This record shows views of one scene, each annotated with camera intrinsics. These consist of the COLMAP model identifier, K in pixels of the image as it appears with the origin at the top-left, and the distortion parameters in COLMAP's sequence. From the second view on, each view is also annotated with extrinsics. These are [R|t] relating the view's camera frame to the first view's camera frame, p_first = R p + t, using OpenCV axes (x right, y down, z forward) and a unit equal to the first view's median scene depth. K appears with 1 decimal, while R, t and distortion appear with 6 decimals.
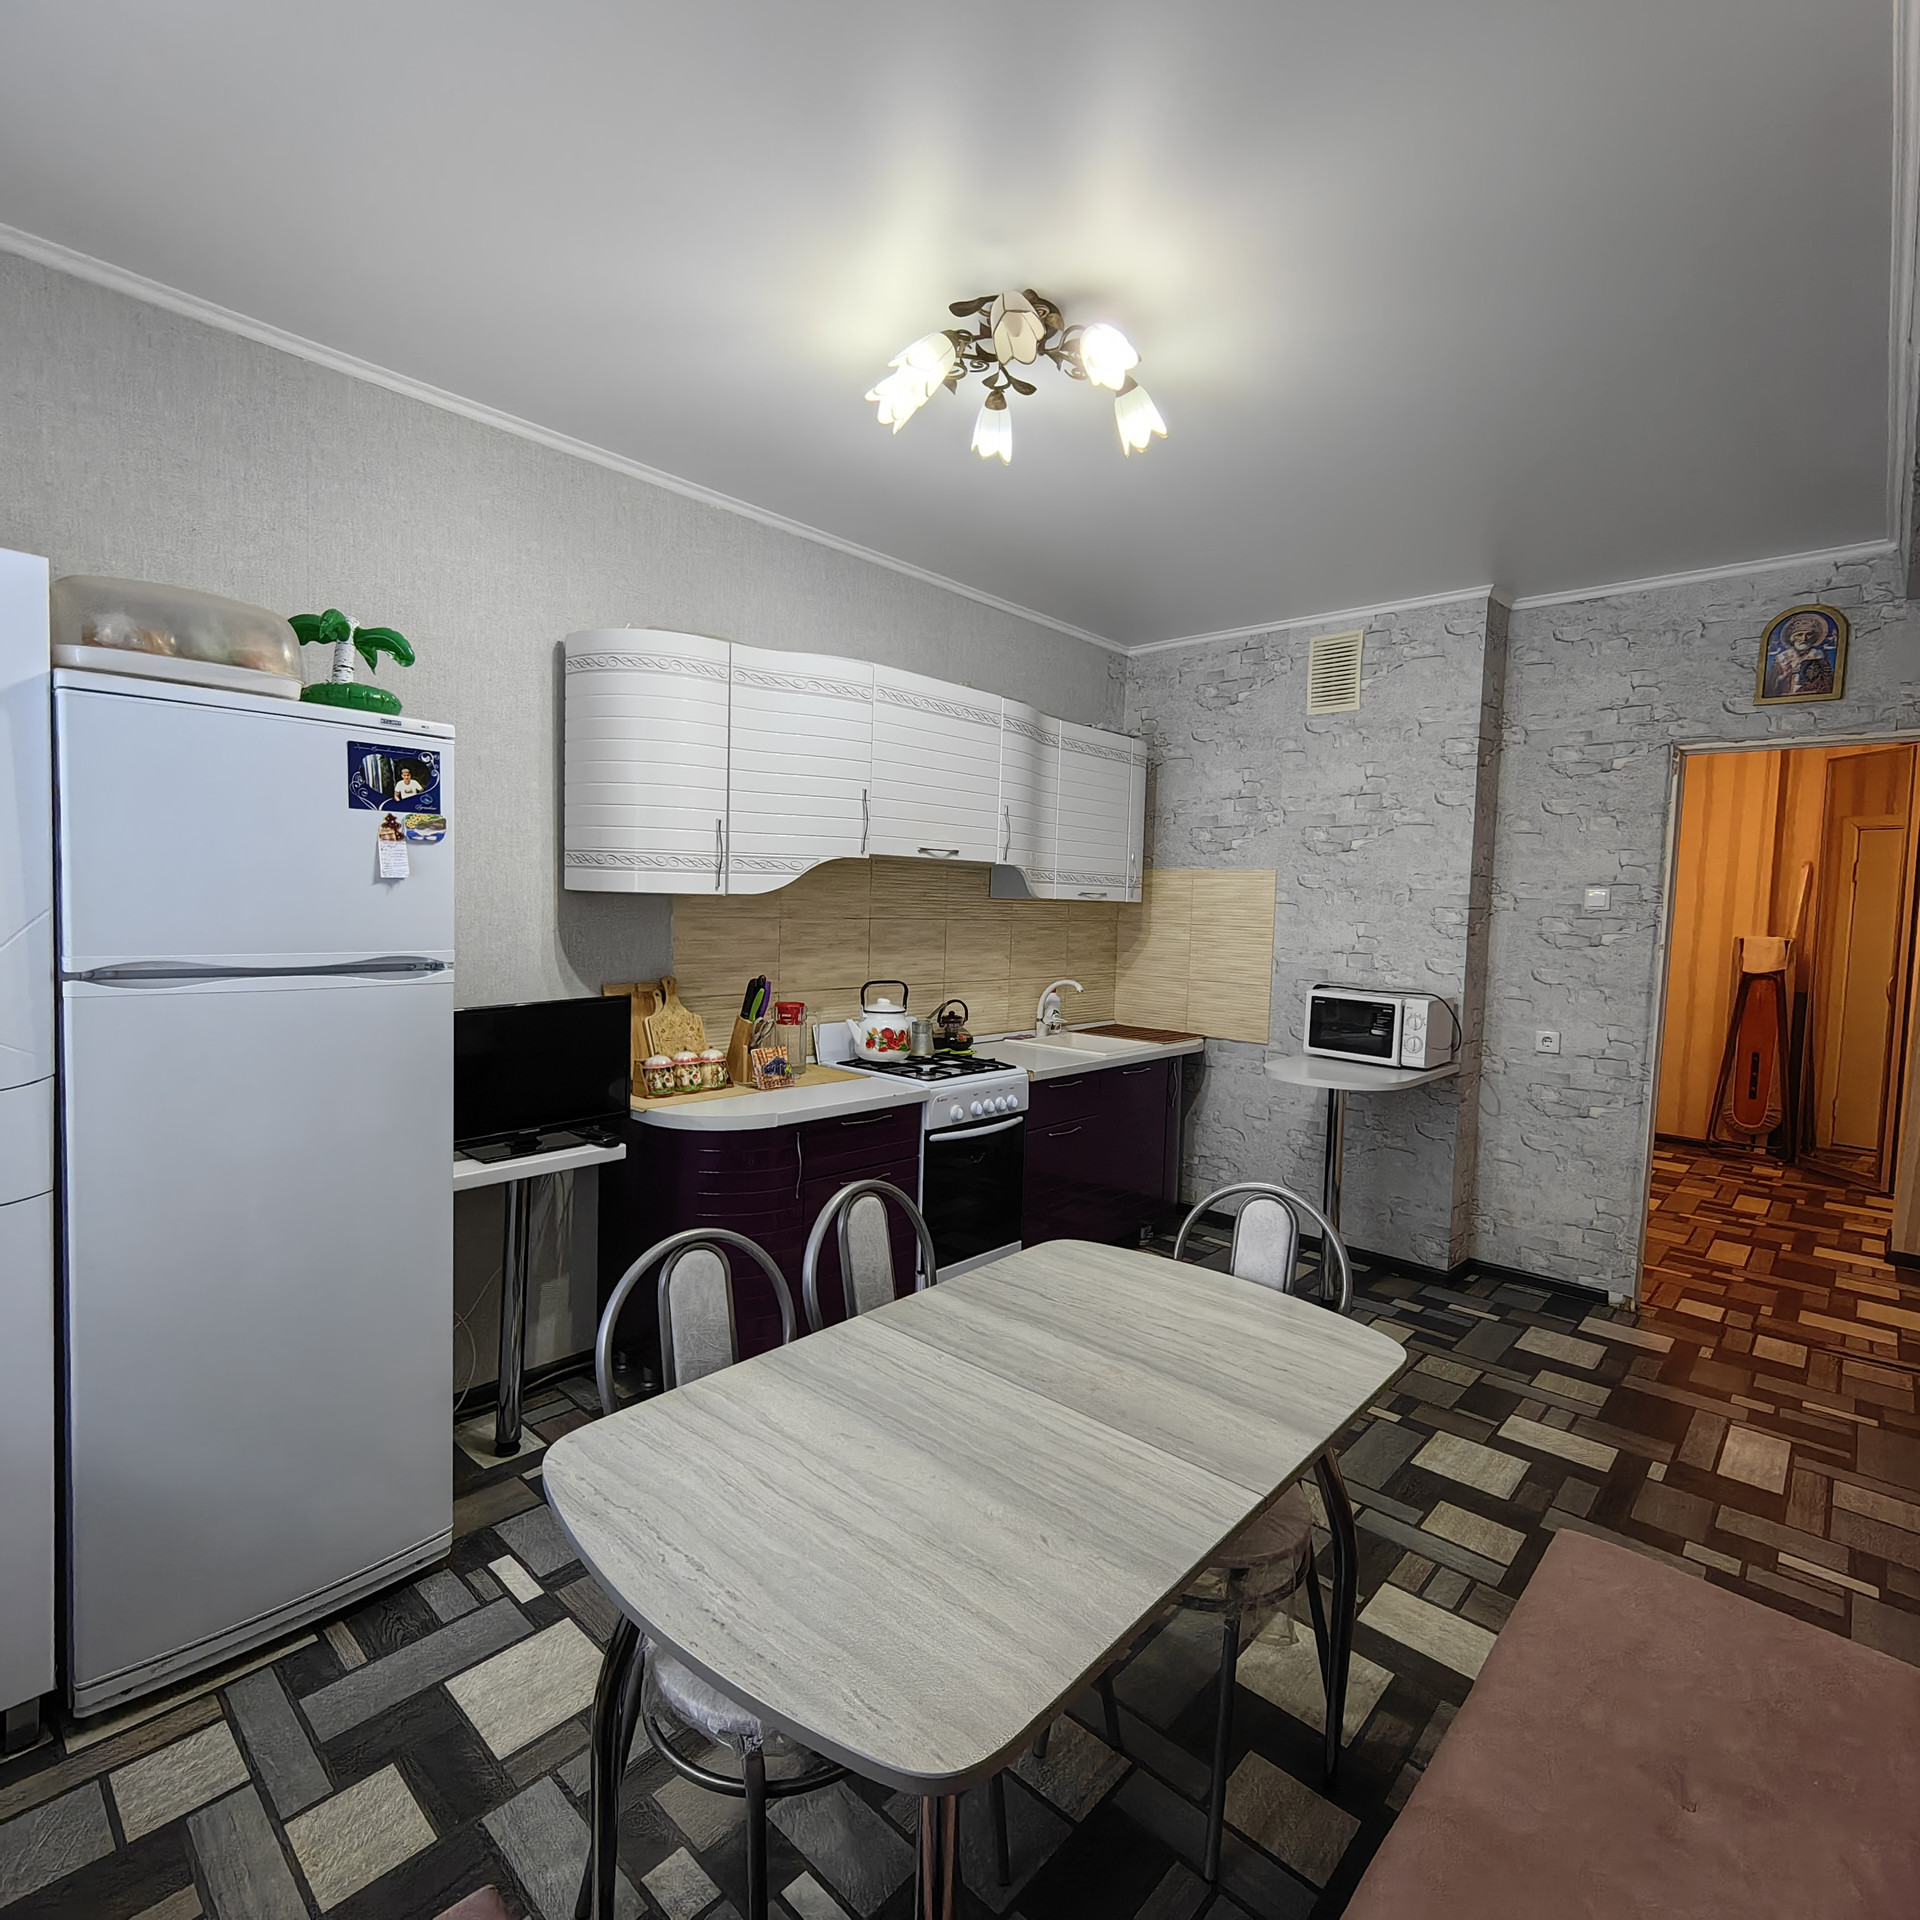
lens RADIAL K [[1001.6, 0, 974.7], [0, 1001.6, 949.5], [0, 0, 1]] dist [-0.007542, 0.005202]
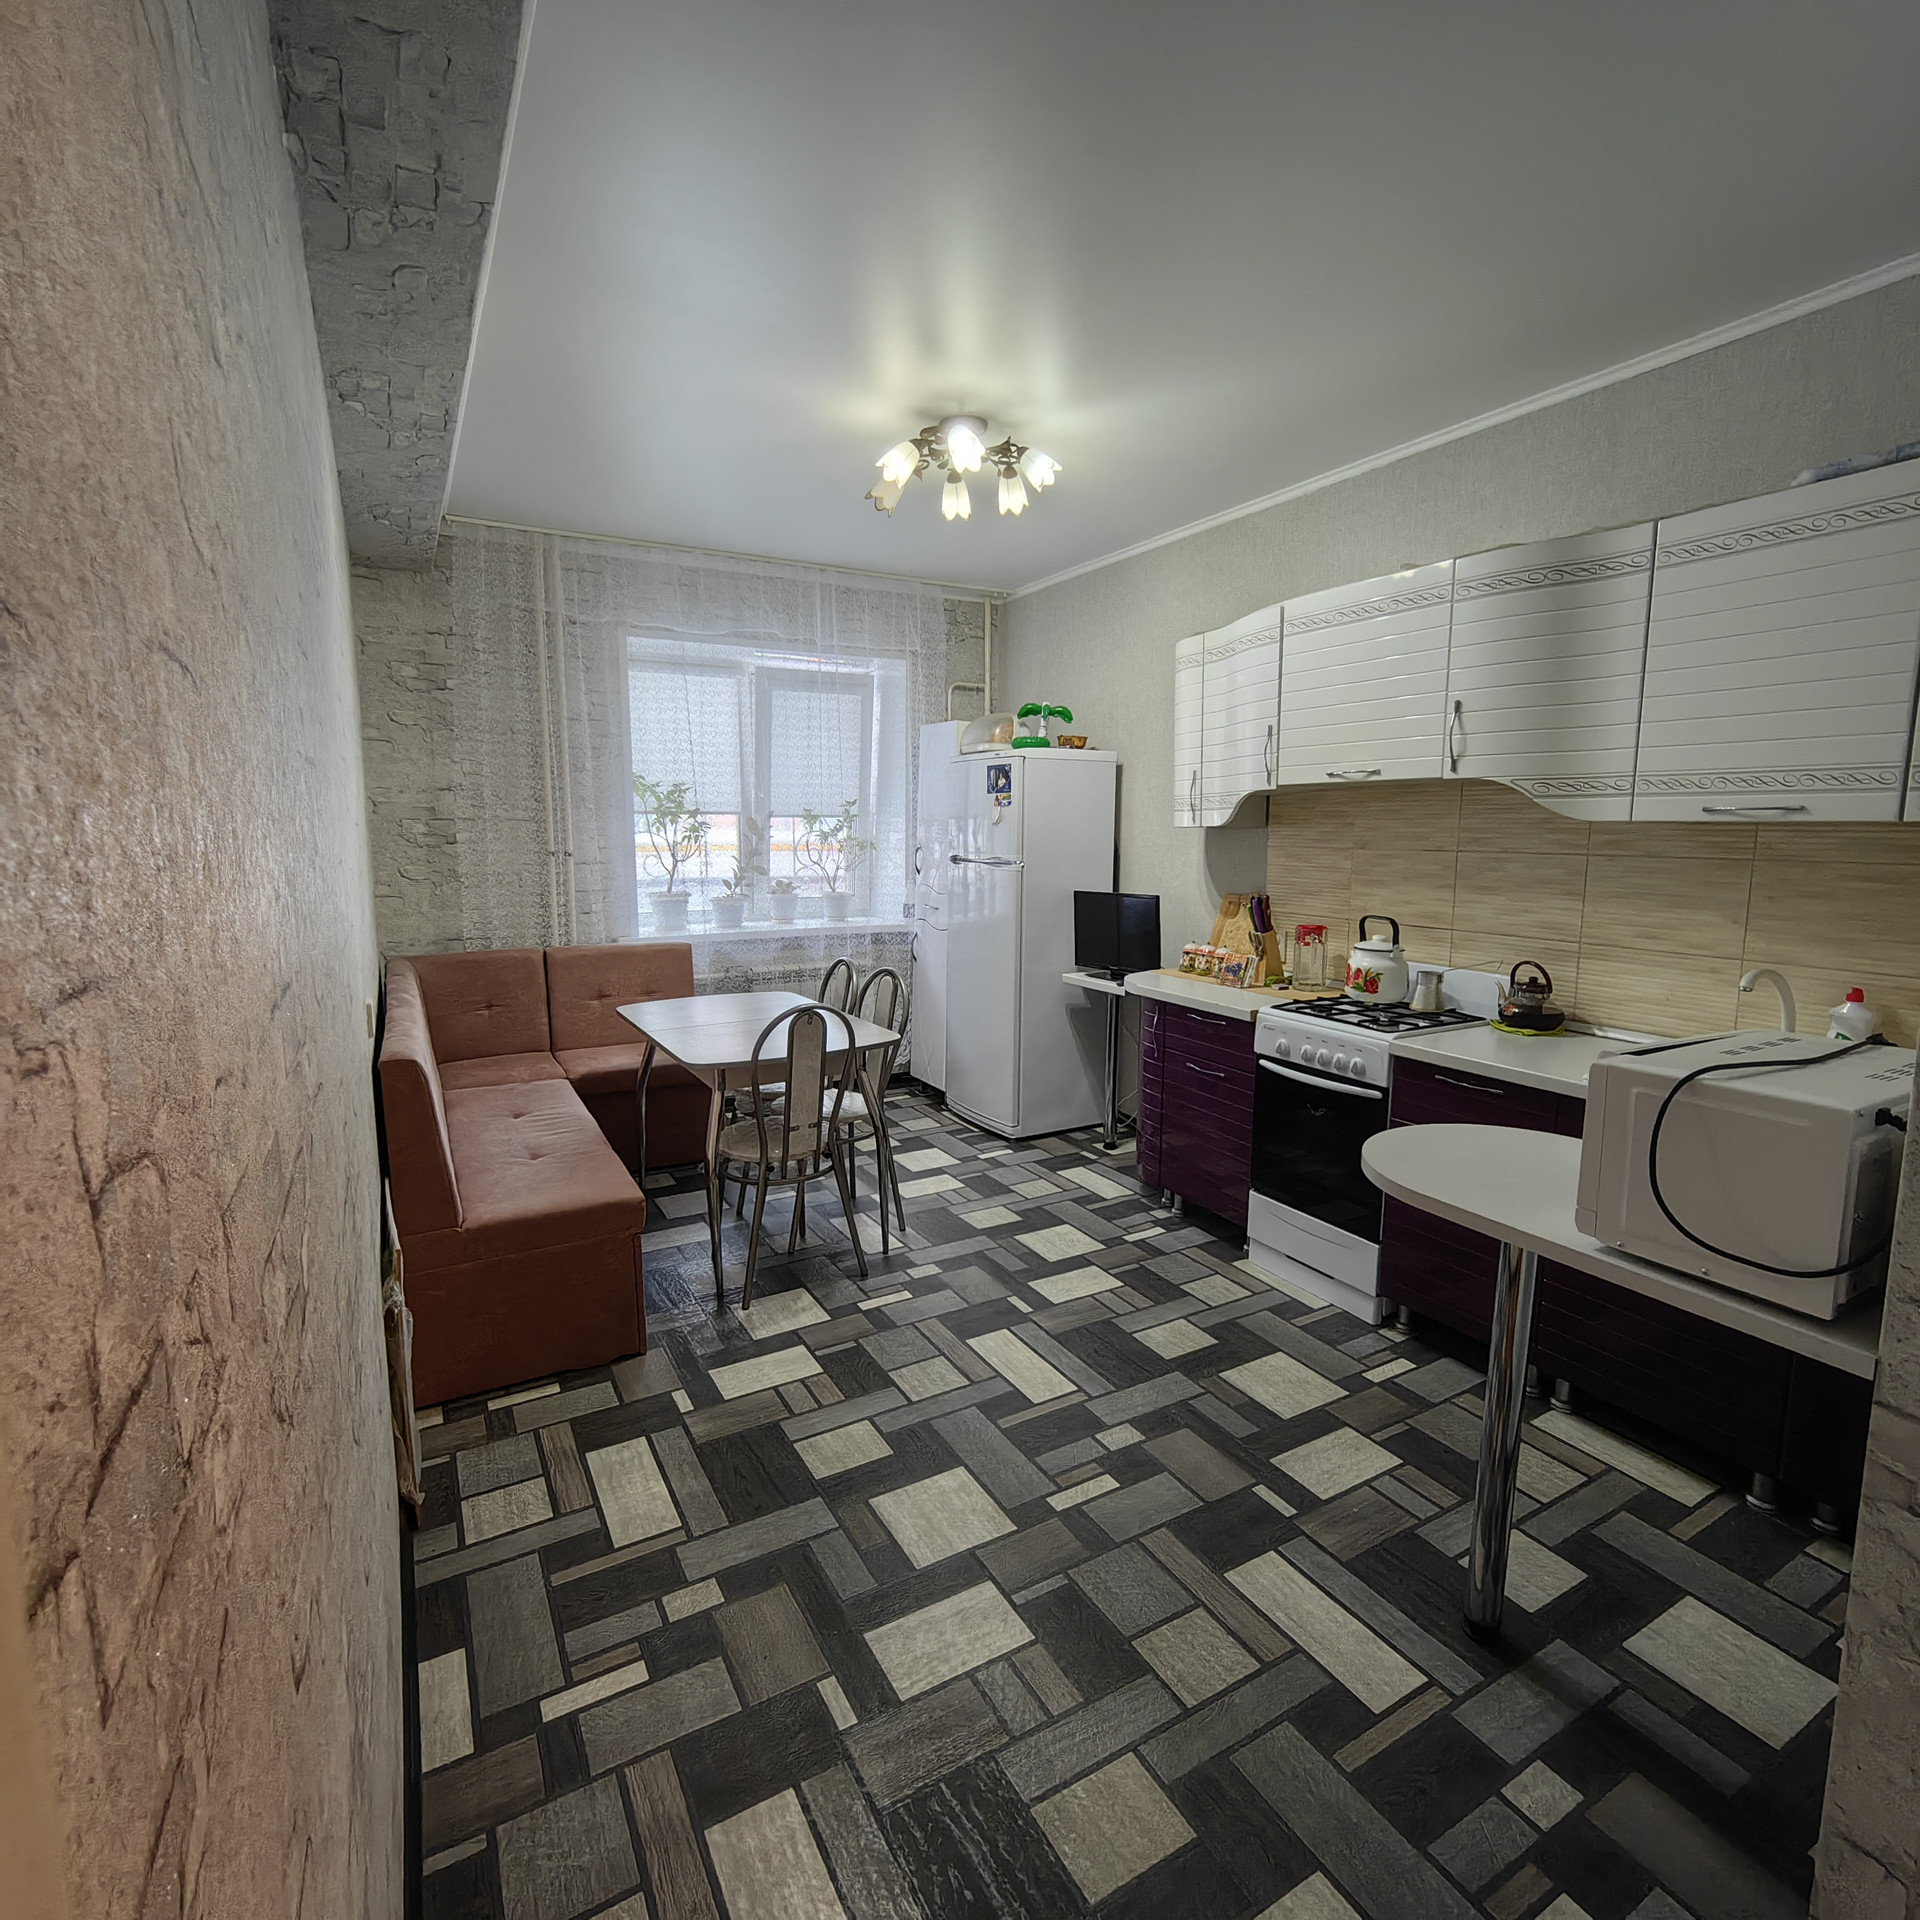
lens RADIAL K [[1001.6, 0, 1007.9], [0, 1001.6, 941.0], [0, 0, 1]] dist [-0.007542, 0.005202]
pose [[-0.279563, 0.085985, -0.956269, 0.999986], [-0.053432, 0.993045, 0.104913, -0.027763], [0.958639, 0.080425, -0.273024, 1.030443]]
